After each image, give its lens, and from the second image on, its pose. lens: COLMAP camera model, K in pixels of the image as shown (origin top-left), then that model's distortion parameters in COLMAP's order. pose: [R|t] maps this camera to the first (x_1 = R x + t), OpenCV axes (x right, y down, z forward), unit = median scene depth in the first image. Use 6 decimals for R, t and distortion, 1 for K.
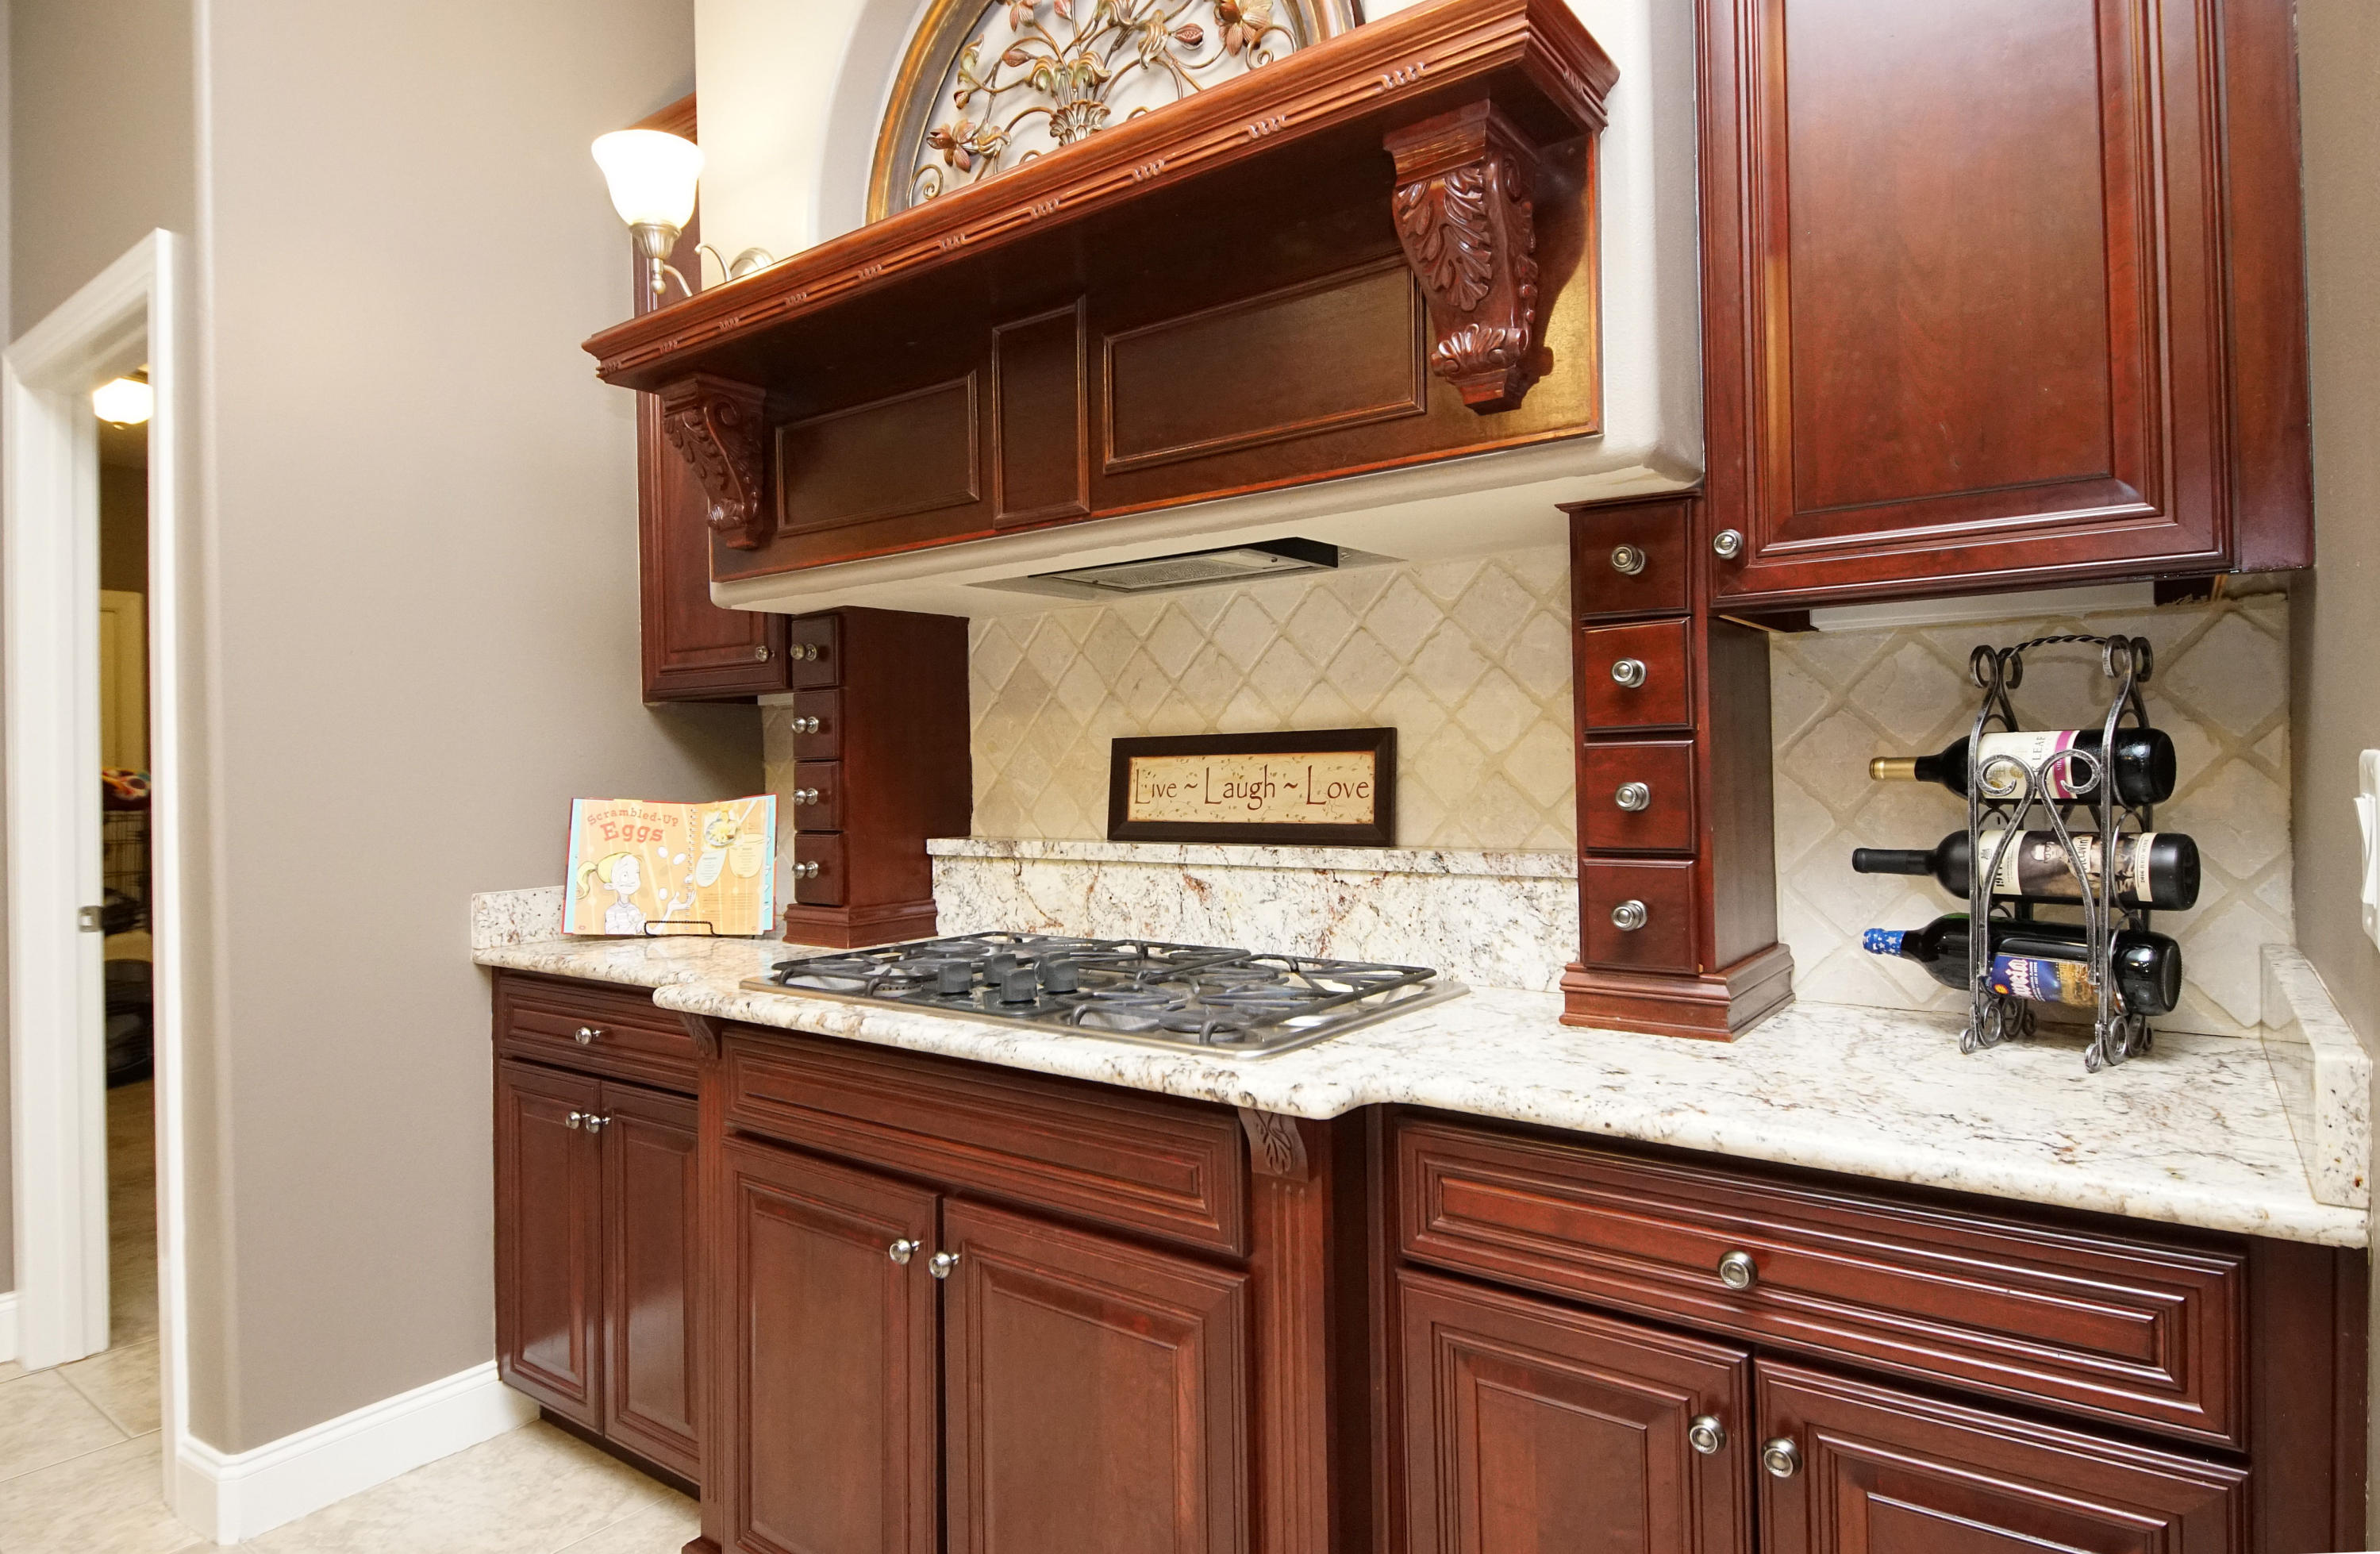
lens RADIAL K [[1305.7, 0, 1188.4], [0, 1305.7, 752.6], [0, 0, 1]] dist [-0.000410, -0.000160]
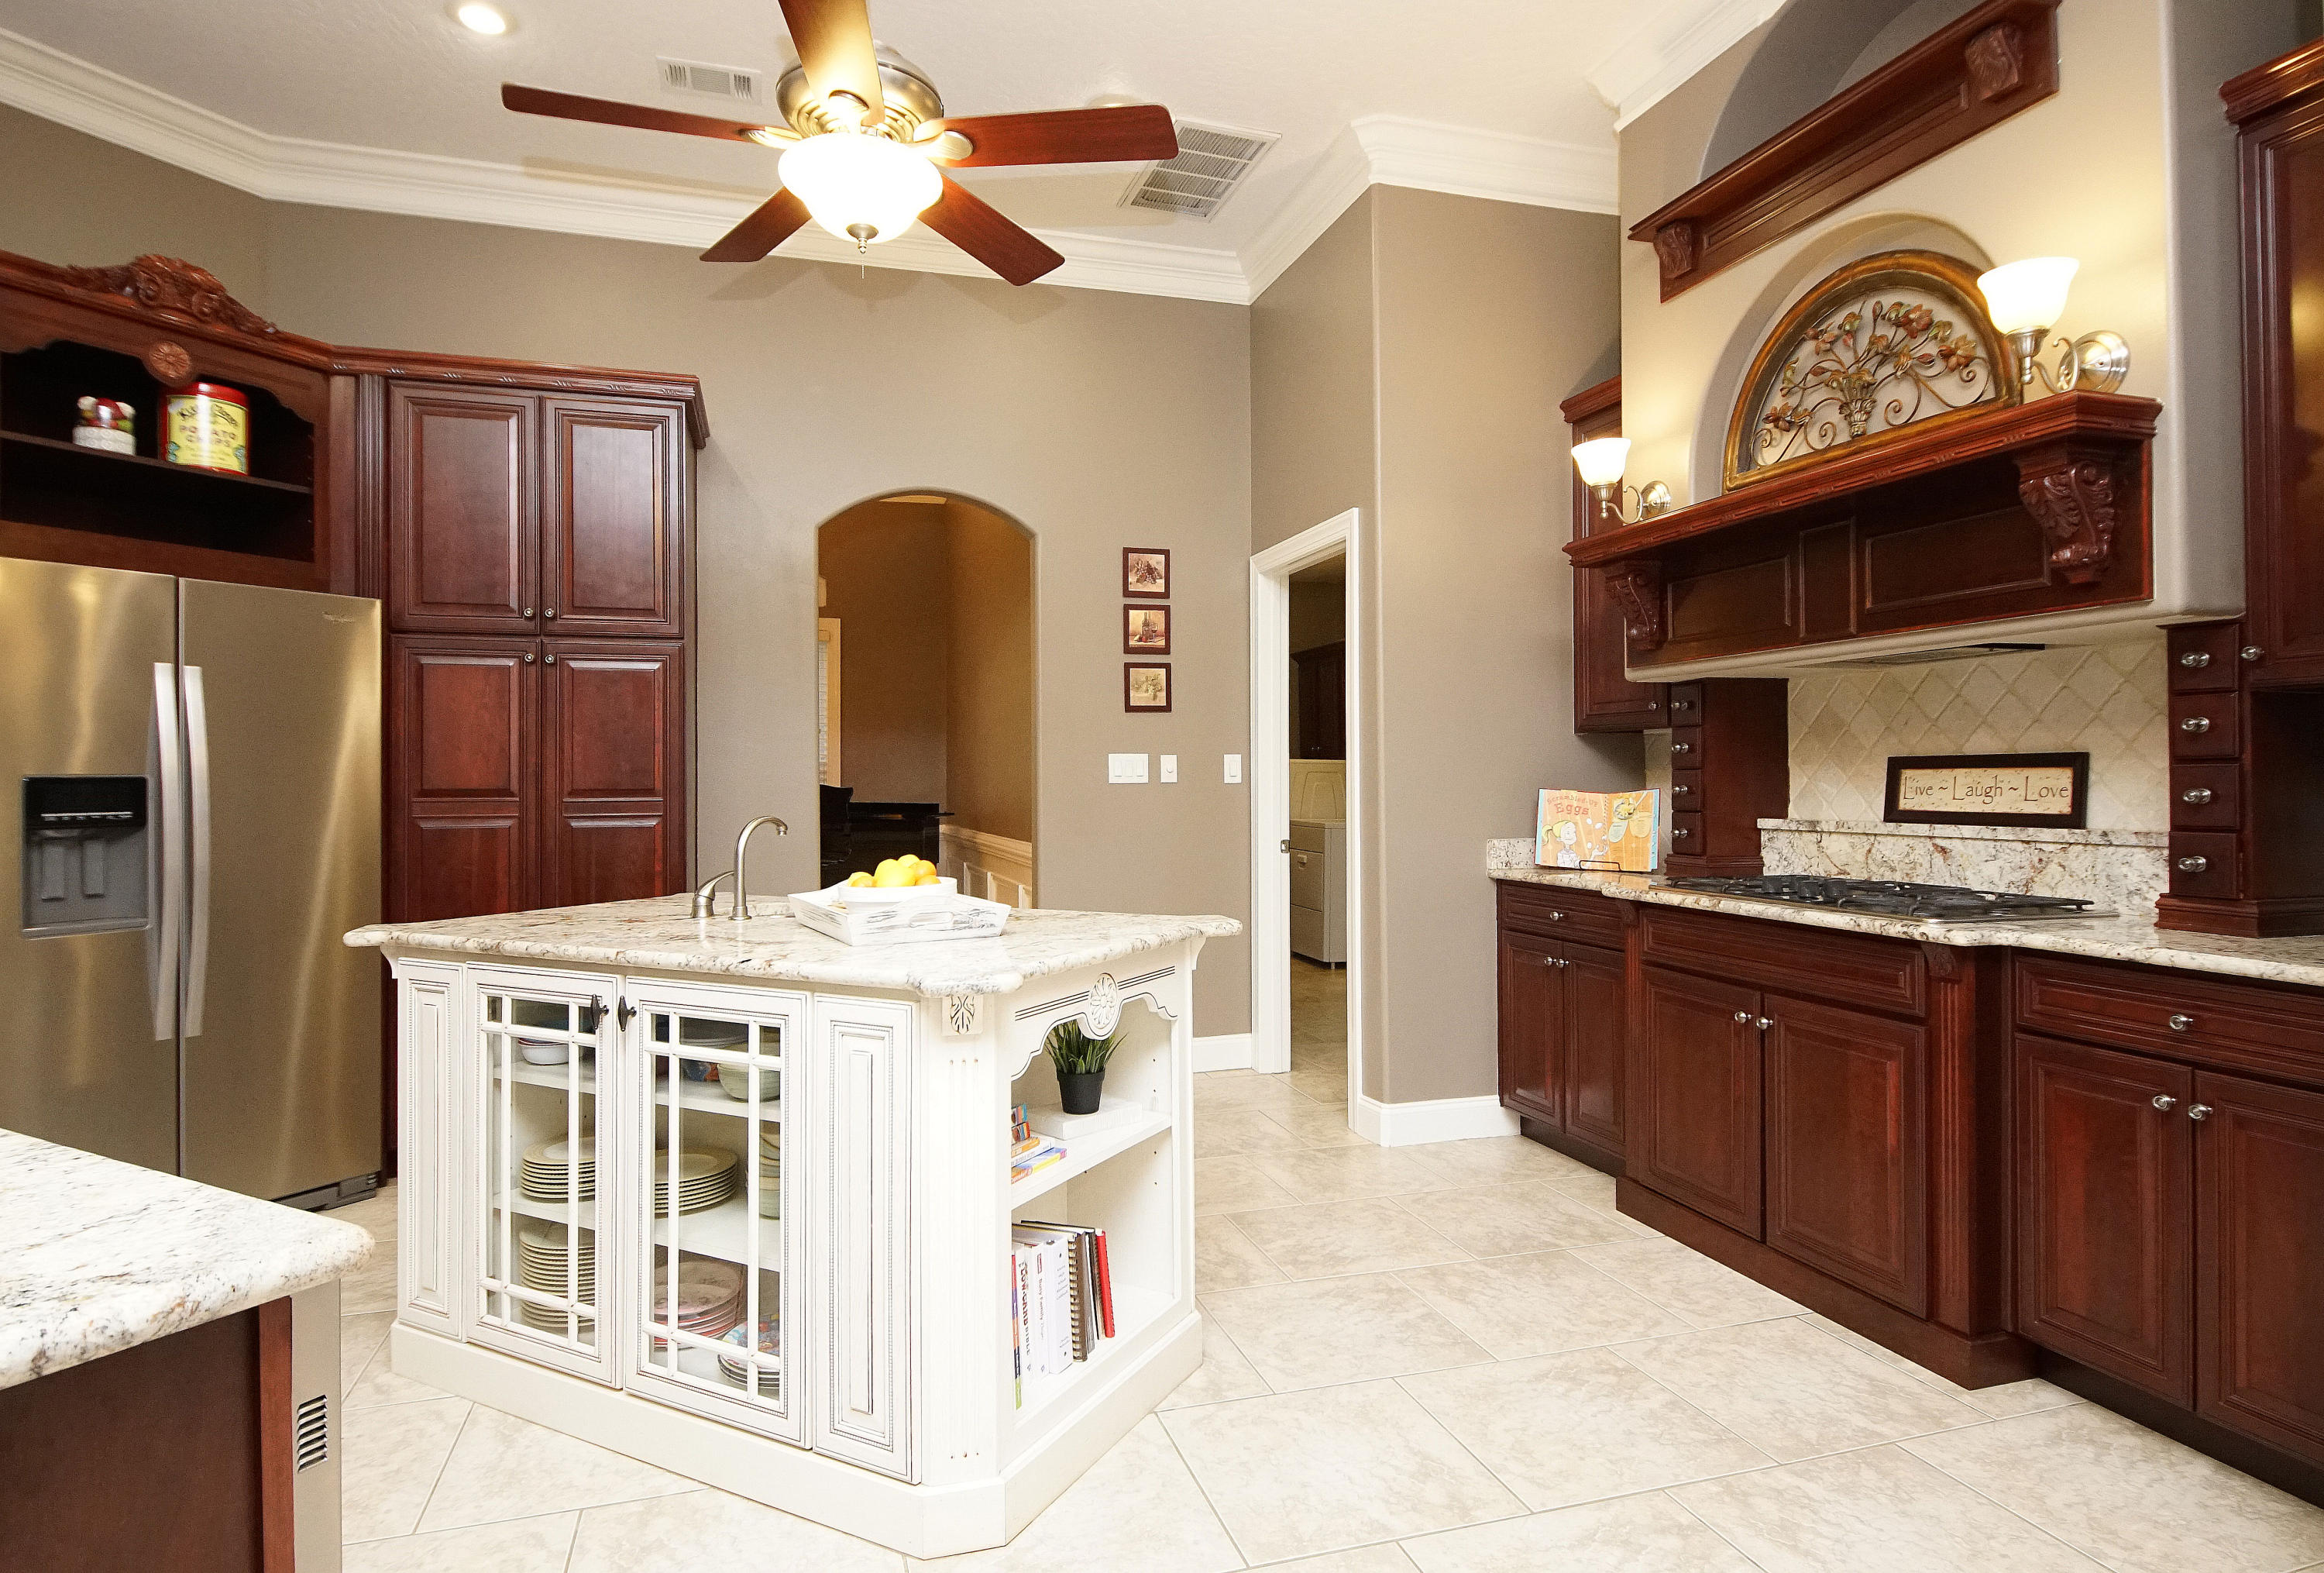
lens RADIAL K [[1261.4, 0, 1157.8], [0, 1261.4, 768.2], [0, 0, 1]] dist [0.042712, -0.042602]
pose [[0.801969, 0.009770, -0.597286, 0.168024], [-0.004082, 0.999933, 0.010876, -0.011717], [0.597352, -0.006284, 0.801955, -0.825954]]
